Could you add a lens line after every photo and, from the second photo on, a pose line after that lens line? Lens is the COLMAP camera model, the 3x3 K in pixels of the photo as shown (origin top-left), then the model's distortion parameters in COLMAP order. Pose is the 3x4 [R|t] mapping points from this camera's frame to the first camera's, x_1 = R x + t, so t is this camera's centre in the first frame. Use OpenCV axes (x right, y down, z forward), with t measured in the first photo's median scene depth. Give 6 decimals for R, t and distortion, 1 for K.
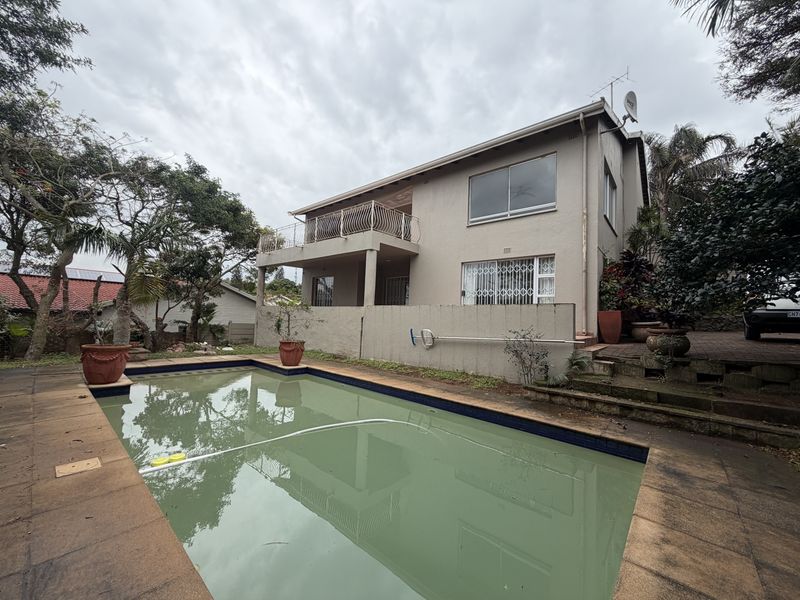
lens RADIAL K [[316.9, 0, 396.8], [0, 316.9, 300.9], [0, 0, 1]] dist [-0.001587, -0.000039]
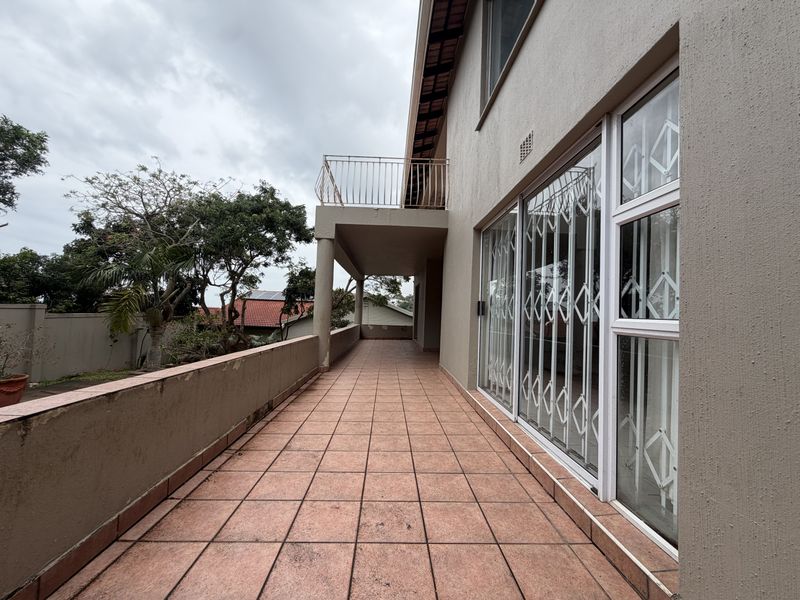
lens RADIAL K [[316.9, 0, 396.8], [0, 316.9, 300.9], [0, 0, 1]] dist [-0.001587, -0.000039]
pose [[0.680574, -0.042765, -0.731430, 0.429887], [0.031034, 0.999082, -0.029538, -0.025301], [0.732021, -0.002596, 0.681277, 0.693451]]
